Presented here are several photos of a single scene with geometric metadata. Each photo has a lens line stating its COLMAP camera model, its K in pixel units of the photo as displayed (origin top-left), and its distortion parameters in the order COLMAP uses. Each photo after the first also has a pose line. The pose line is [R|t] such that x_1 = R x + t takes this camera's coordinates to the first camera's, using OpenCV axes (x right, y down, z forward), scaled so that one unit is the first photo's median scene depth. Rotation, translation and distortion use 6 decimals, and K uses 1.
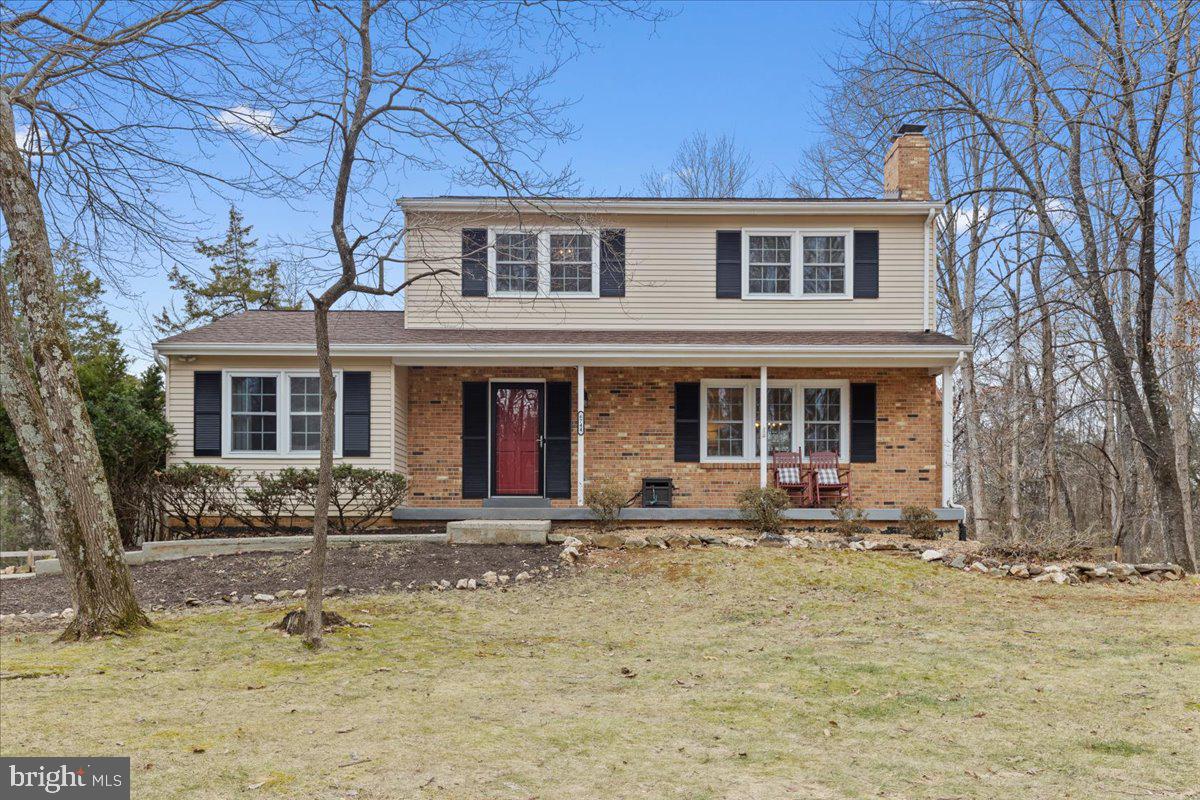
lens RADIAL K [[1023.7, 0, 599.4], [0, 1023.7, 511.4], [0, 0, 1]] dist [0.007384, 0.003341]
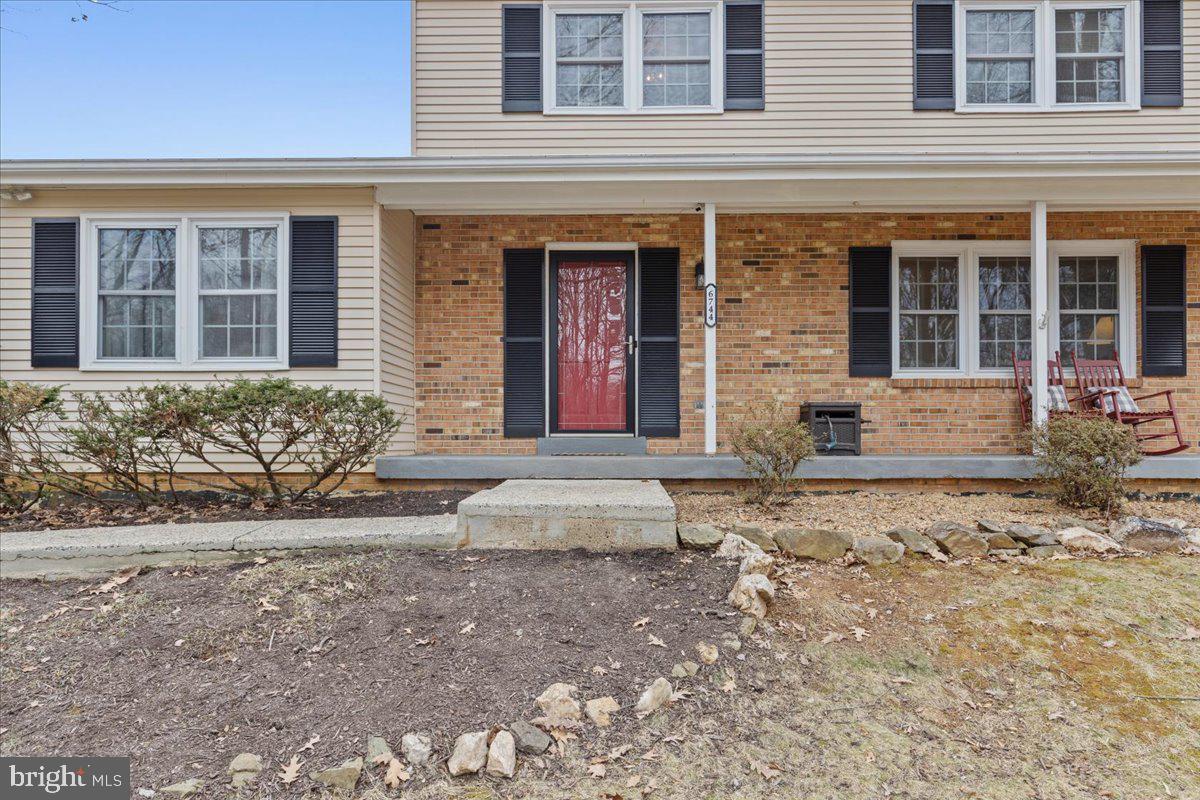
lens RADIAL K [[689.8, 0, 599.5], [0, 689.8, 434.8], [0, 0, 1]] dist [0.000886, -0.000598]
pose [[0.999733, -0.002393, -0.022991, -0.066431], [0.002627, 0.999945, 0.010151, -0.018430], [0.022965, -0.010209, 0.999684, 0.584751]]
